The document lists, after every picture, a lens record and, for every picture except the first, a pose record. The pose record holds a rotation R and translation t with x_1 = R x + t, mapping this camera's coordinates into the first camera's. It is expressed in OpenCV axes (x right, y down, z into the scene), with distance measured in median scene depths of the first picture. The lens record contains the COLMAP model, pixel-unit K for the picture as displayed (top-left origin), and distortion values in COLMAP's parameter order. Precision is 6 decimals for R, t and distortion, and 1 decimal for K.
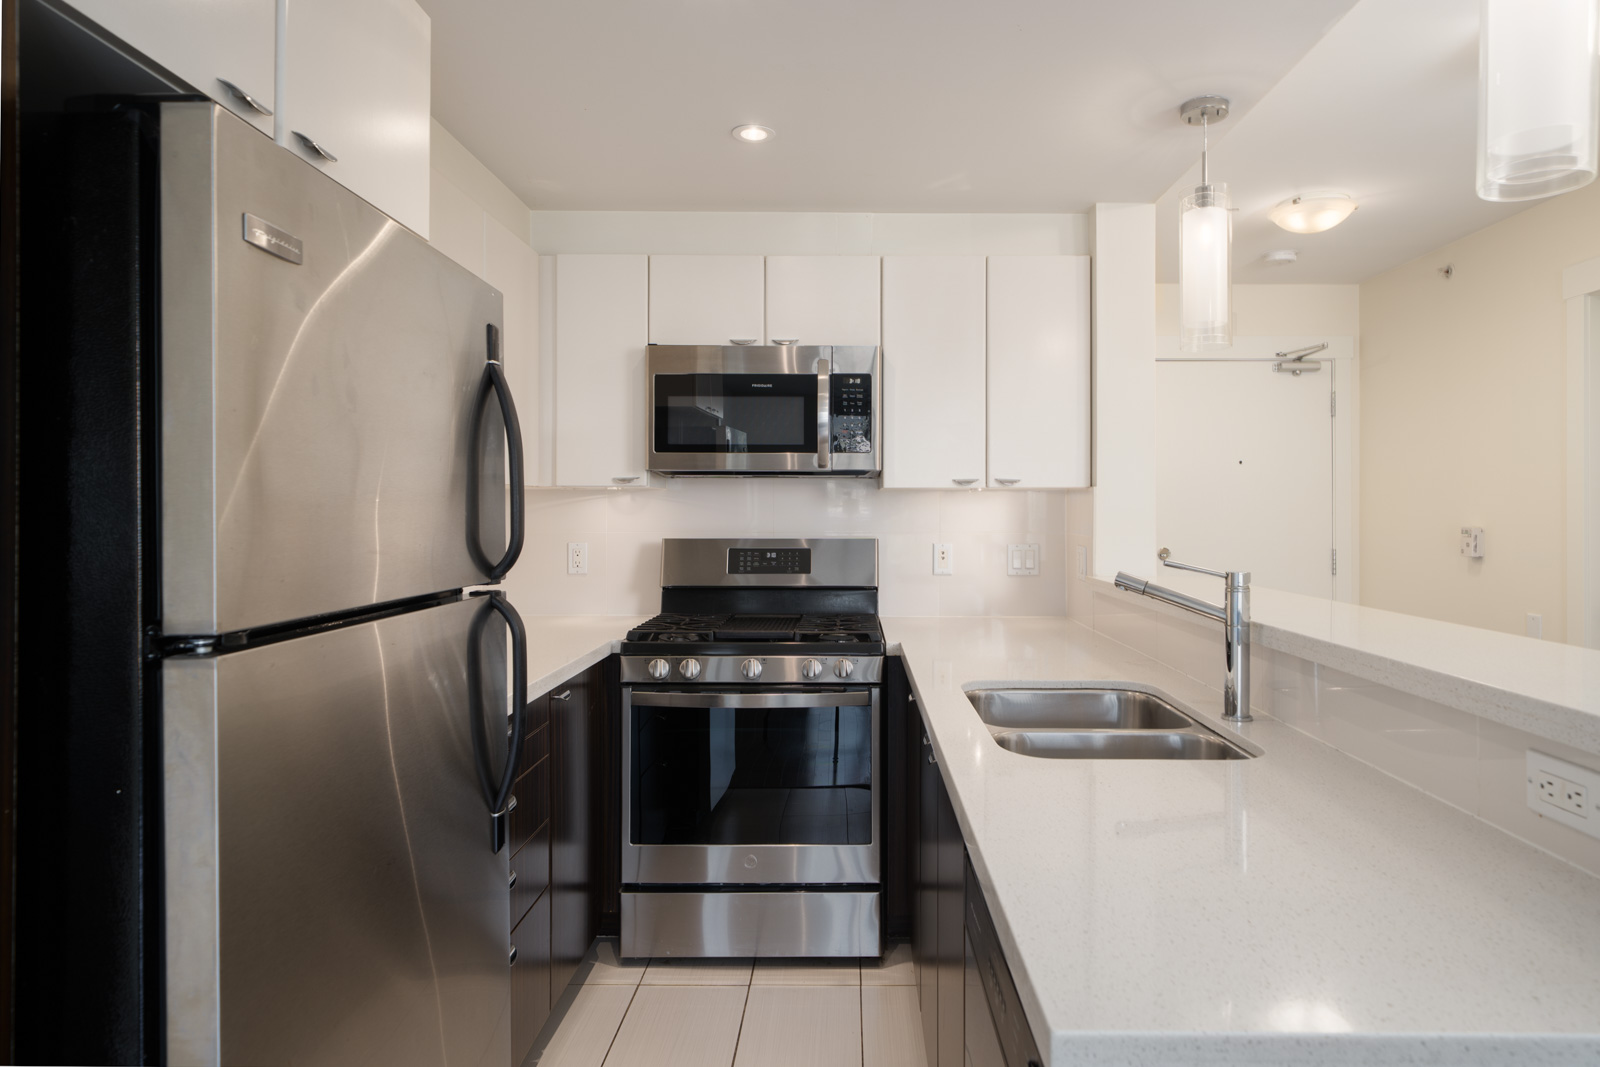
lens RADIAL K [[913.8, 0, 847.2], [0, 913.8, 510.4], [0, 0, 1]] dist [-0.005045, 0.000156]
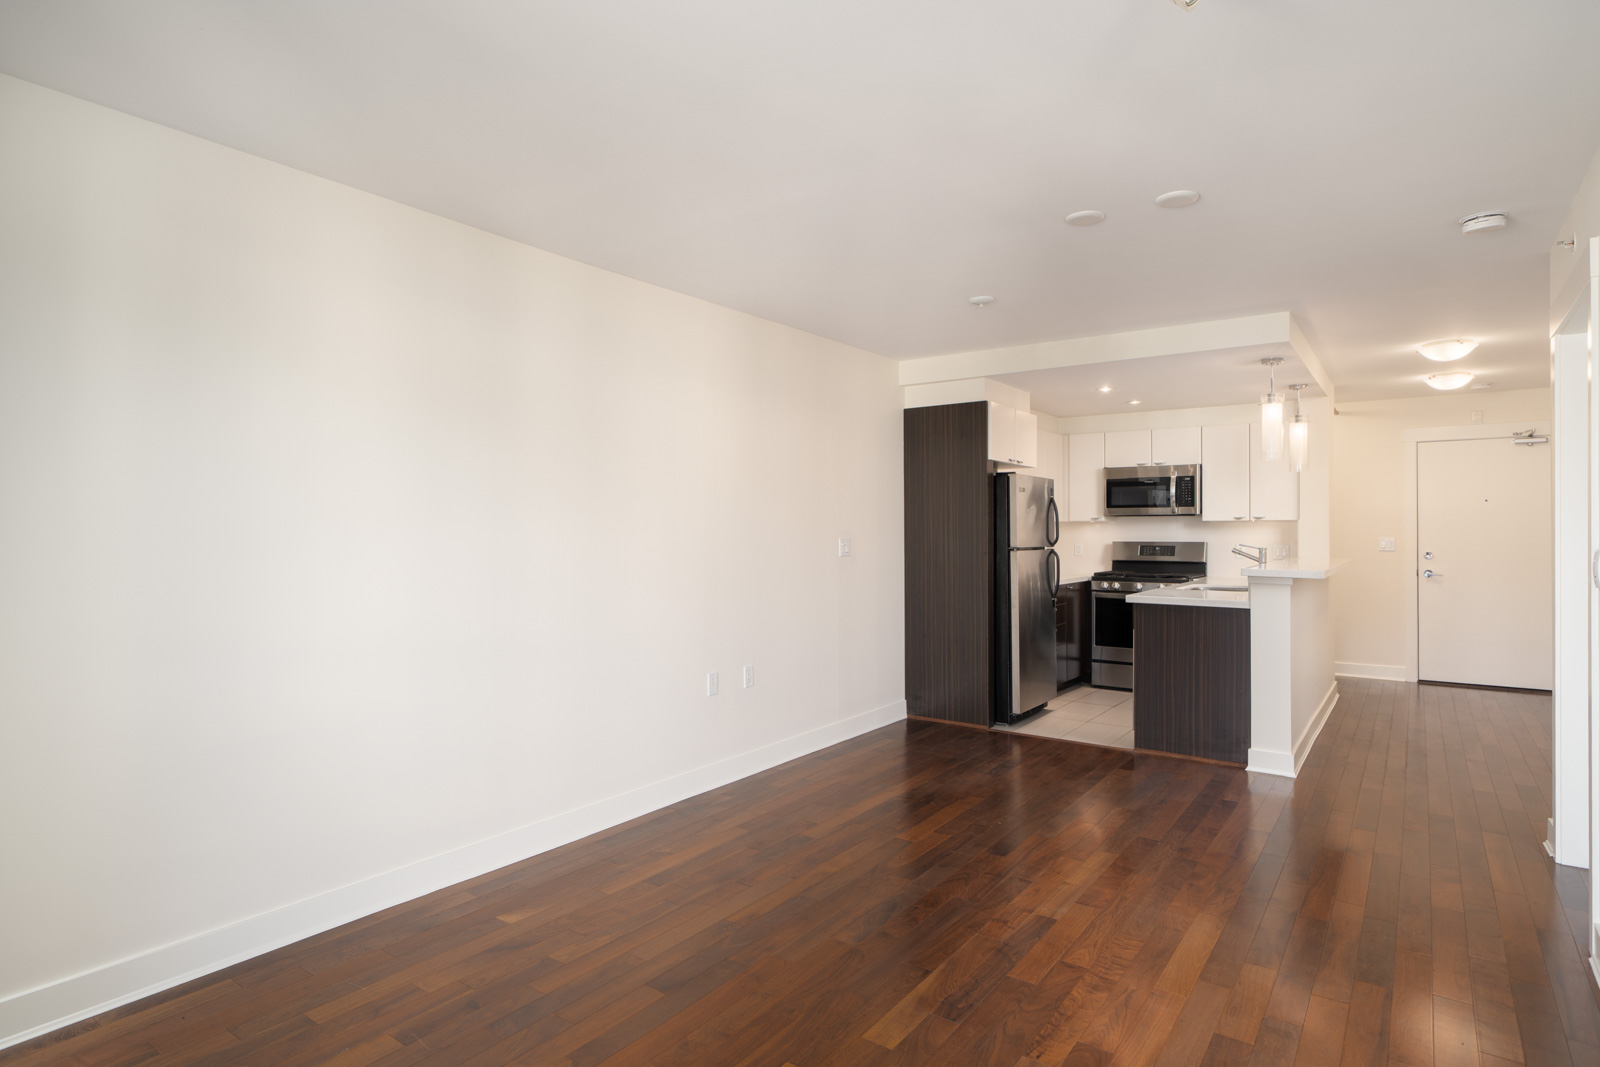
lens RADIAL K [[842.6, 0, 791.7], [0, 842.6, 525.4], [0, 0, 1]] dist [-0.002617, 0.000451]
pose [[0.801393, -0.005414, -0.598114, 0.513741], [0.000949, 0.999969, -0.007781, 0.004277], [0.598137, 0.005668, 0.801374, -1.490761]]
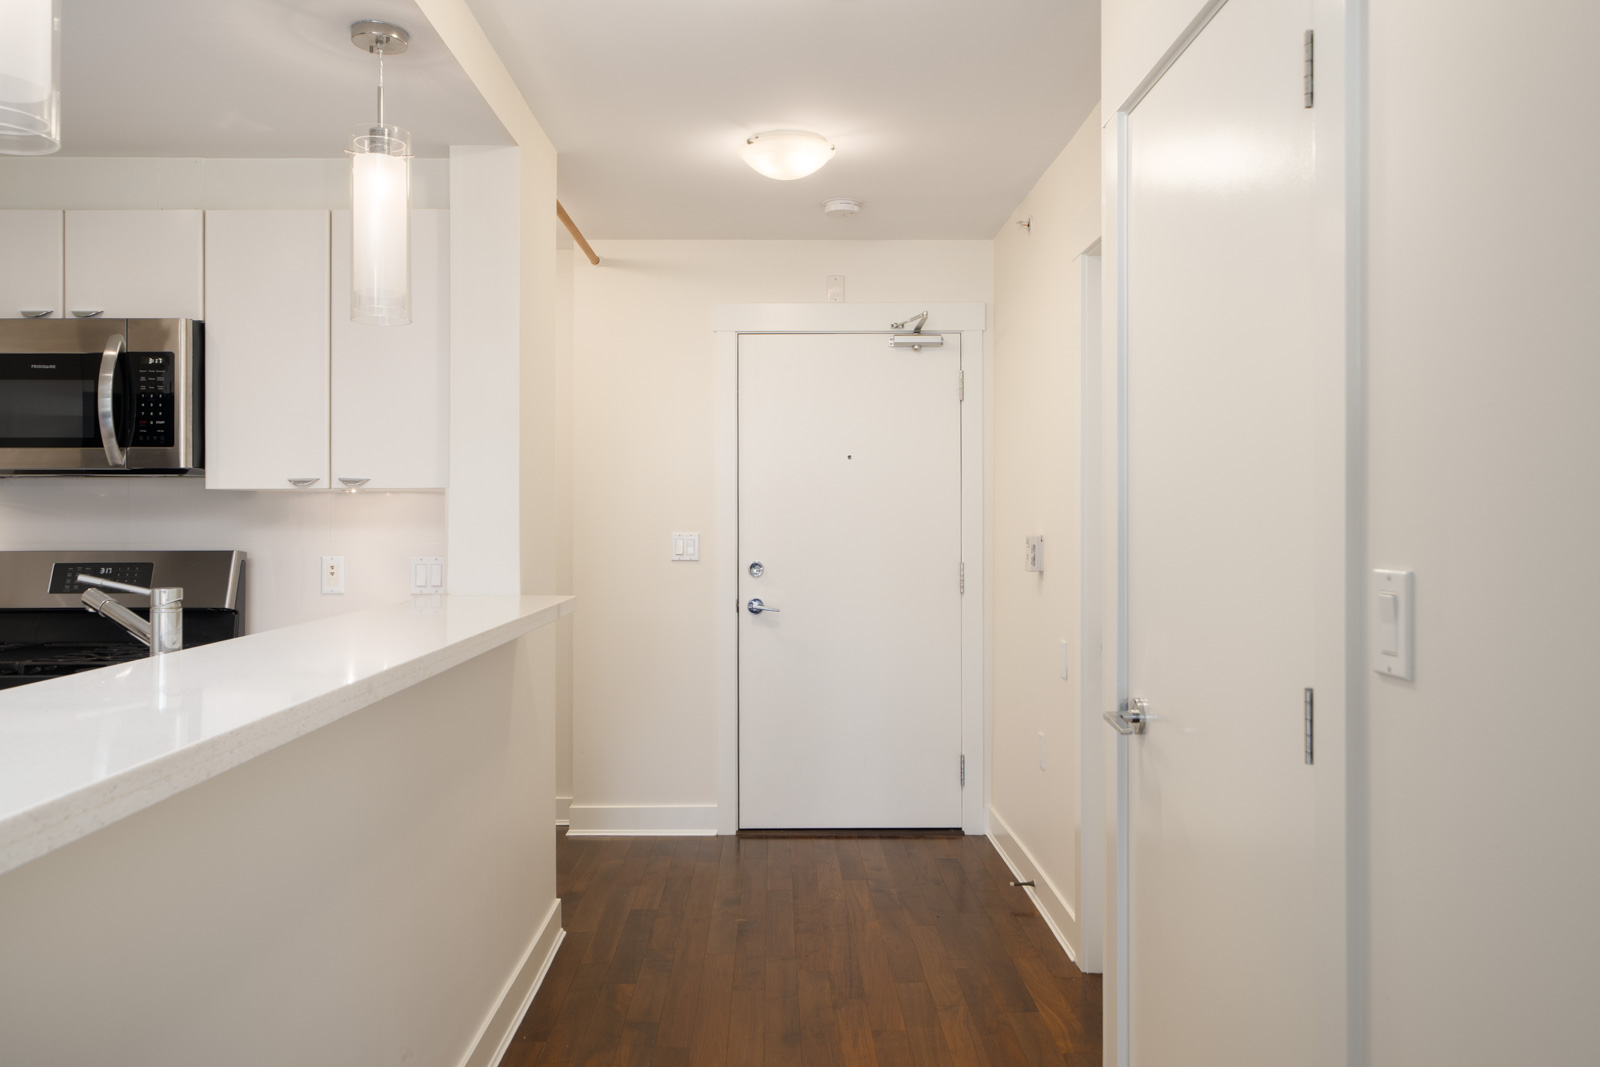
lens RADIAL K [[1133.9, 0, 776.4], [0, 1133.9, 508.5], [0, 0, 1]] dist [0.010400, -0.009699]
pose [[0.999996, -0.002473, -0.000968, 0.563294], [0.002466, 0.999972, -0.007097, 0.001476], [0.000986, 0.007095, 0.999974, -0.030503]]
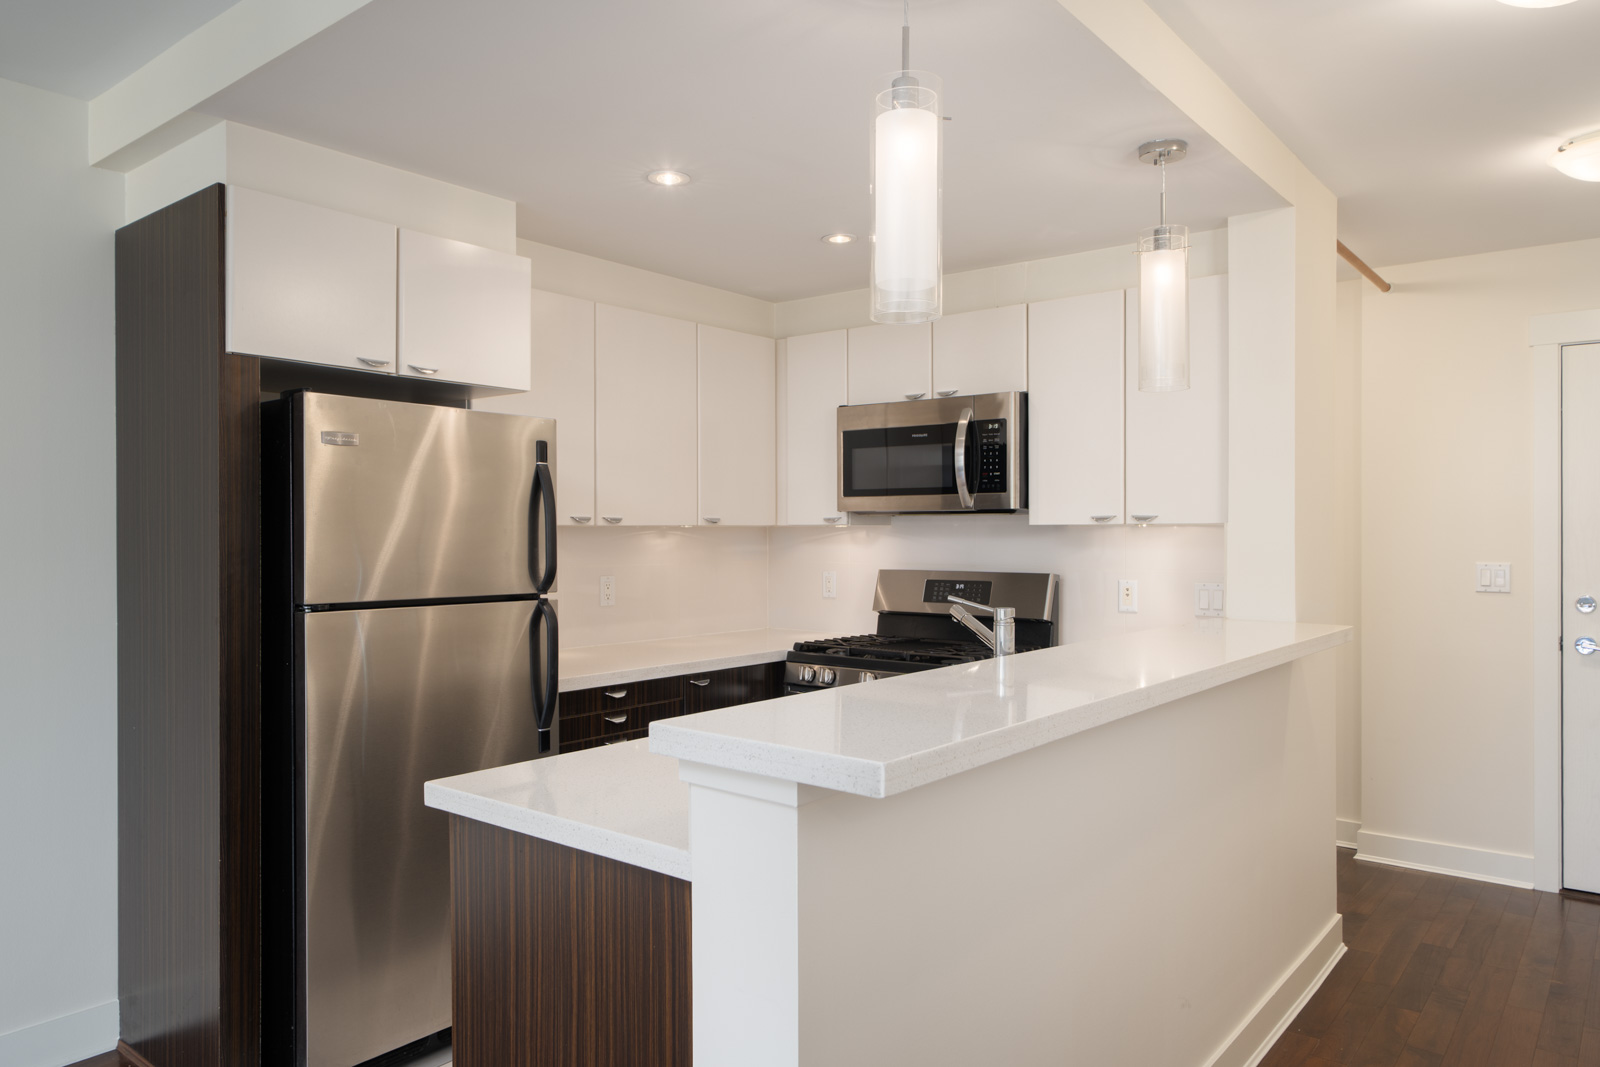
lens RADIAL K [[1075.4, 0, 789.7], [0, 1075.4, 532.3], [0, 0, 1]] dist [-0.005650, 0.006995]
pose [[0.775205, -0.001889, -0.631707, 0.609748], [0.001187, 0.999998, -0.001533, -0.014839], [0.631709, 0.000439, 0.775205, -0.127803]]
